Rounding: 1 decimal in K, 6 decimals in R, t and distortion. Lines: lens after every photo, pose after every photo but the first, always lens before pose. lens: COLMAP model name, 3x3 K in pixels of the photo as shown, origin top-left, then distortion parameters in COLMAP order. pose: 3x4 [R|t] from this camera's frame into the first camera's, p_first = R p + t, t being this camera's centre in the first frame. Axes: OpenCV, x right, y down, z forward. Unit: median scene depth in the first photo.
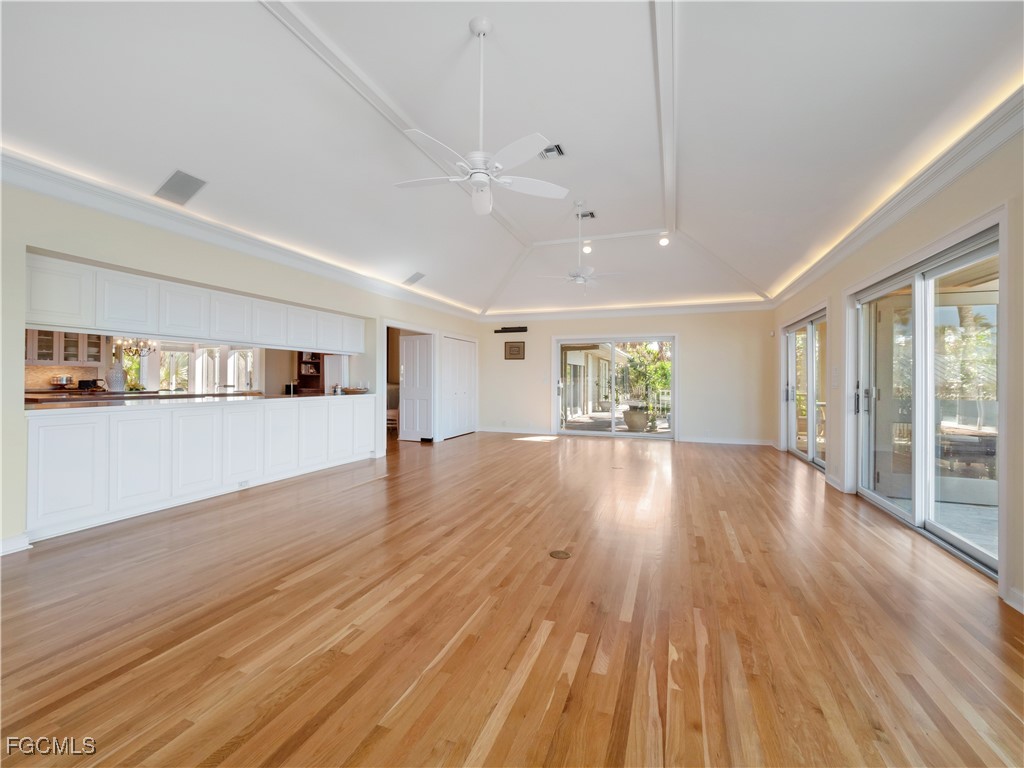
lens RADIAL K [[446.6, 0, 512.0], [0, 446.6, 384.0], [0, 0, 1]] dist [0.009525, -0.000192]
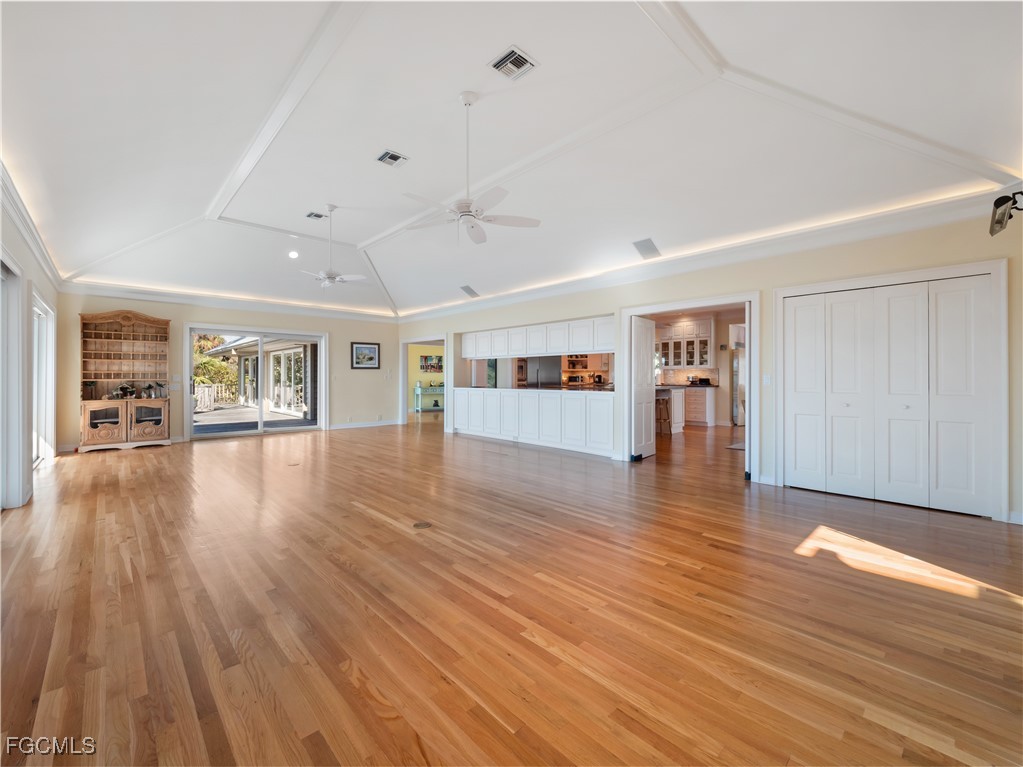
lens RADIAL K [[429.8, 0, 506.3], [0, 429.8, 375.1], [0, 0, 1]] dist [0.012516, -0.011492]
pose [[-0.440504, -0.006896, -0.897724, 0.858294], [-0.011801, 0.999929, -0.001890, -0.012075], [0.897673, 0.009762, -0.440554, 1.651897]]
